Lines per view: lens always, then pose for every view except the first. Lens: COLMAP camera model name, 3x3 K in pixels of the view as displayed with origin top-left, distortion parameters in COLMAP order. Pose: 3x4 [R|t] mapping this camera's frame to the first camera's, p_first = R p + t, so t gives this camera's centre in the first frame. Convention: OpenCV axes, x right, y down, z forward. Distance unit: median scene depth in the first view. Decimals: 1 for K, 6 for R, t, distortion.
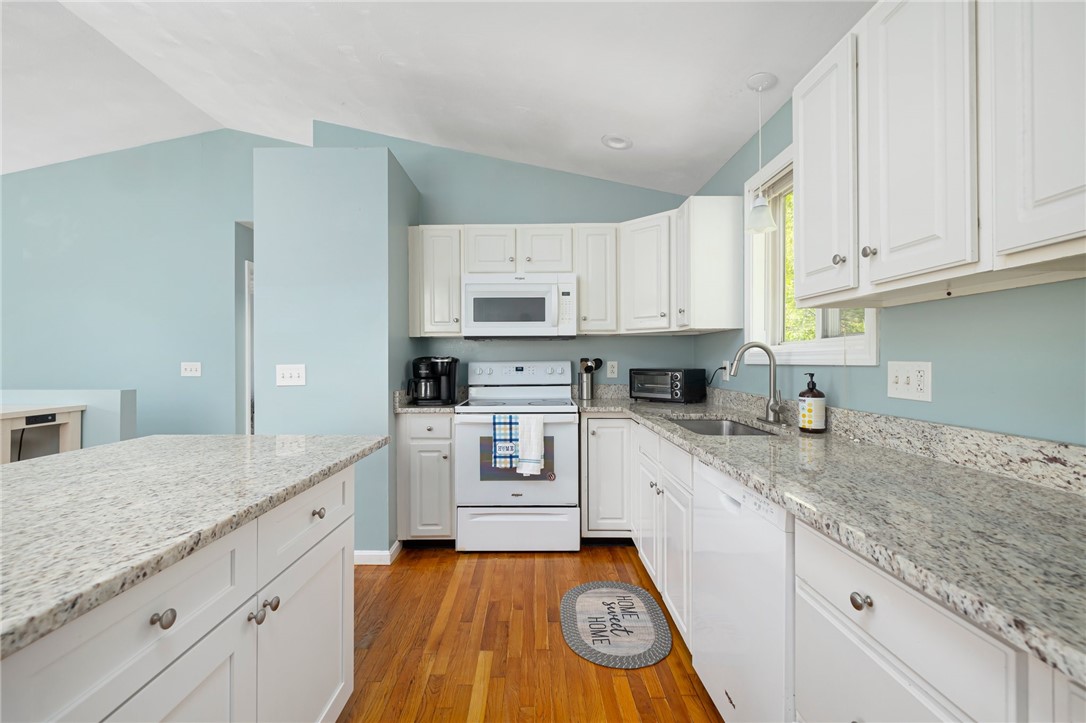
lens RADIAL K [[469.2, 0, 536.3], [0, 469.2, 360.4], [0, 0, 1]] dist [-0.000101, 0.001127]
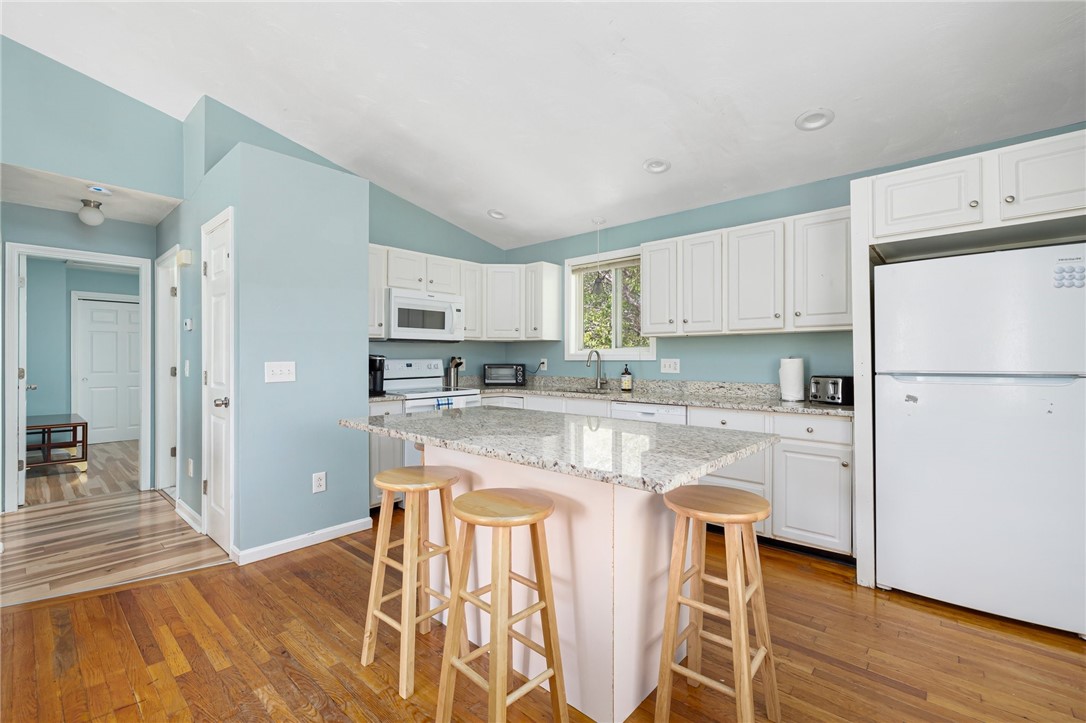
lens RADIAL K [[469.2, 0, 537.7], [0, 469.2, 361.2], [0, 0, 1]] dist [-0.000101, 0.001127]
pose [[0.670379, -0.002774, 0.742014, -0.900820], [-0.000534, 0.999991, 0.004222, 0.002903], [-0.742019, -0.003227, 0.670371, -0.119487]]
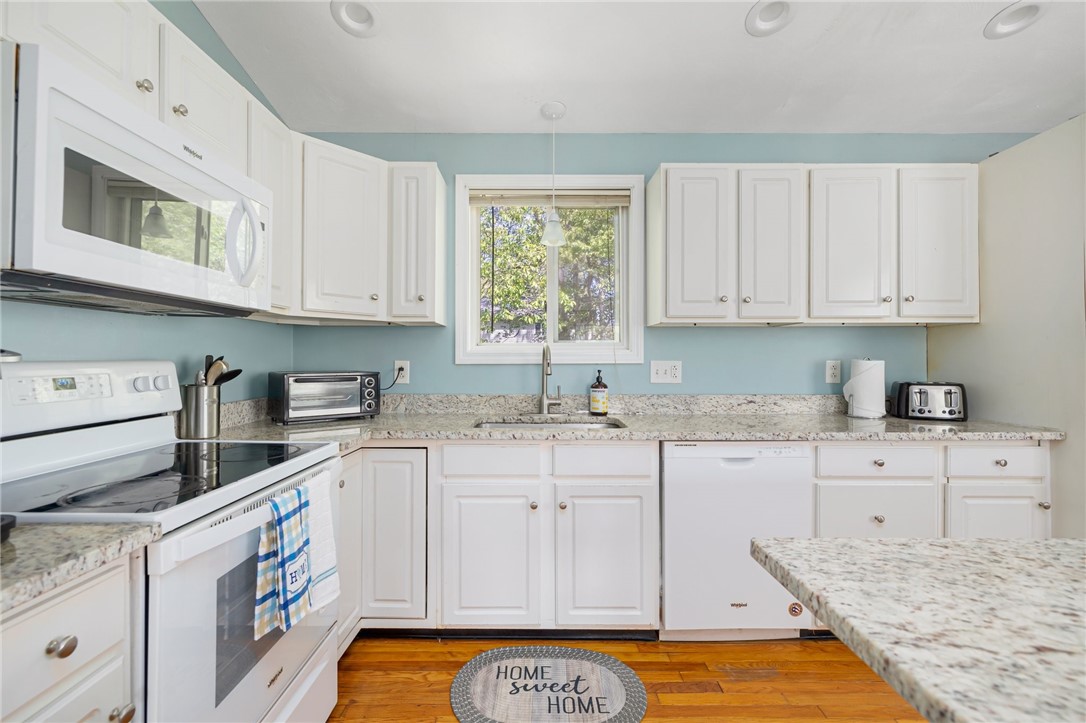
lens RADIAL K [[469.2, 0, 539.1], [0, 469.2, 358.5], [0, 0, 1]] dist [-0.000101, 0.001127]
pose [[0.001446, 0.005261, 0.999985, -0.478234], [0.000649, 0.999986, -0.005262, 0.001814], [-0.999999, 0.000656, 0.001443, 0.780681]]
